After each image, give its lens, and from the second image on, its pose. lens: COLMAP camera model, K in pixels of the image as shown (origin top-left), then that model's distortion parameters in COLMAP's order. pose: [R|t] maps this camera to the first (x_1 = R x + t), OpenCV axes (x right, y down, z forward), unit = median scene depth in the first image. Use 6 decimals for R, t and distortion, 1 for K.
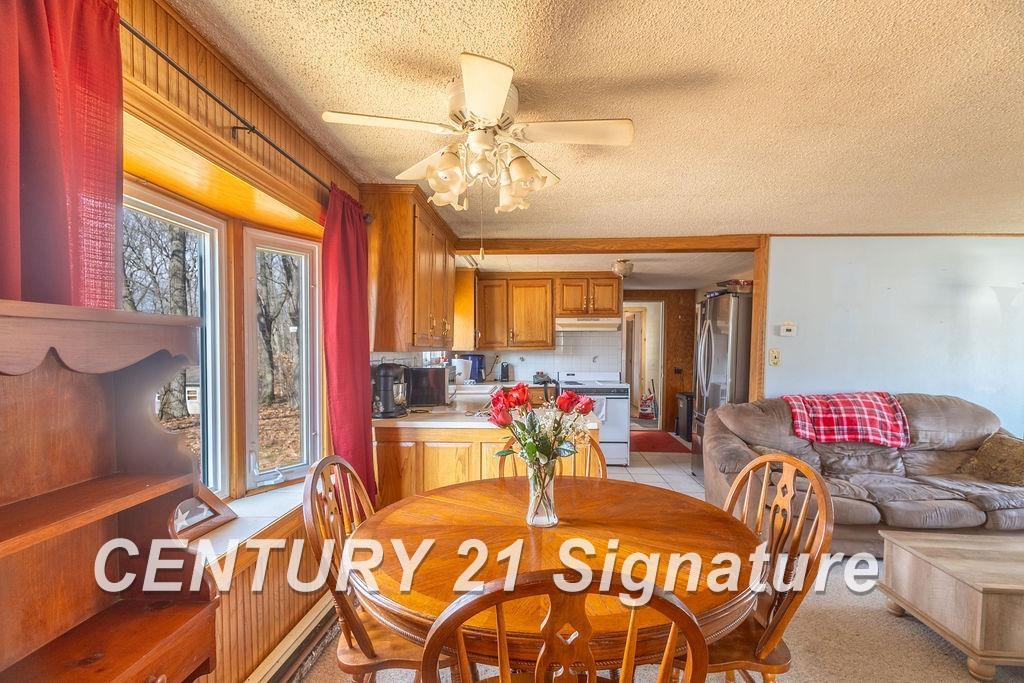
lens RADIAL K [[475.6, 0, 500.9], [0, 475.6, 357.8], [0, 0, 1]] dist [0.013589, -0.000255]
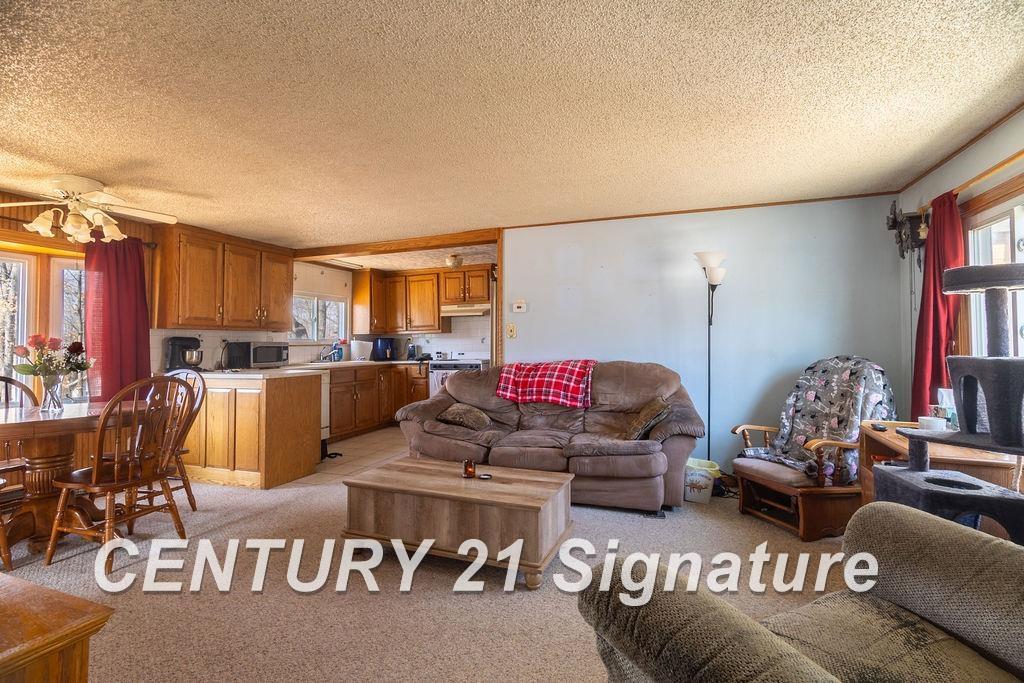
lens RADIAL K [[475.6, 0, 514.8], [0, 475.6, 327.5], [0, 0, 1]] dist [0.013589, -0.000255]
pose [[0.948948, -0.022154, -0.314654, 0.817105], [0.003639, 0.998233, -0.059310, 0.051170], [0.315412, 0.055138, 0.947352, -0.082116]]
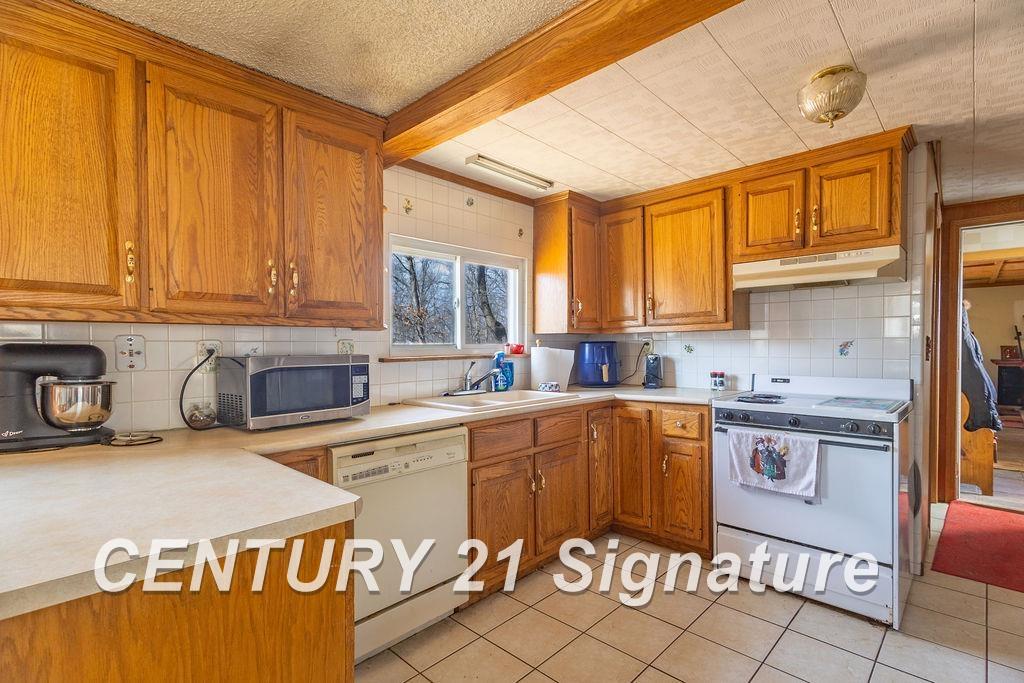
lens RADIAL K [[475.6, 0, 524.0], [0, 475.6, 349.2], [0, 0, 1]] dist [0.013589, -0.000255]
pose [[0.755700, 0.000943, -0.654917, 0.339951], [-0.009680, 0.999906, -0.009730, 0.013670], [0.654846, 0.013693, 0.755638, 0.596633]]
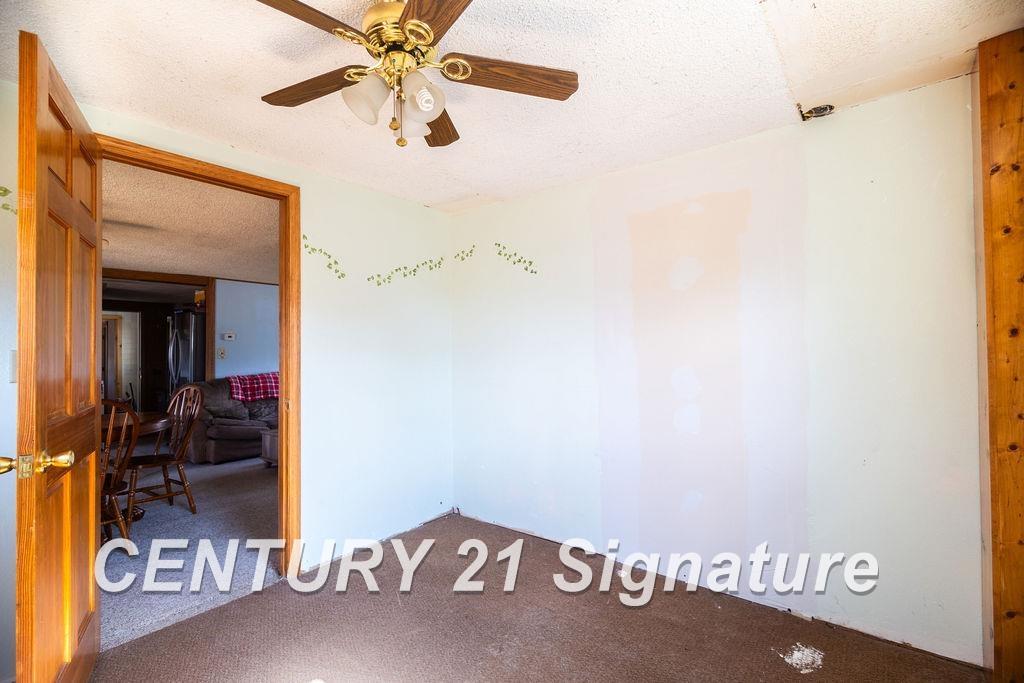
lens RADIAL K [[475.6, 0, 523.1], [0, 475.6, 340.9], [0, 0, 1]] dist [0.013589, -0.000255]
pose [[0.550491, -0.000207, 0.834841, -0.182831], [0.044735, 0.998571, -0.029250, 0.042342], [-0.833642, 0.053449, 0.549713, -0.633312]]
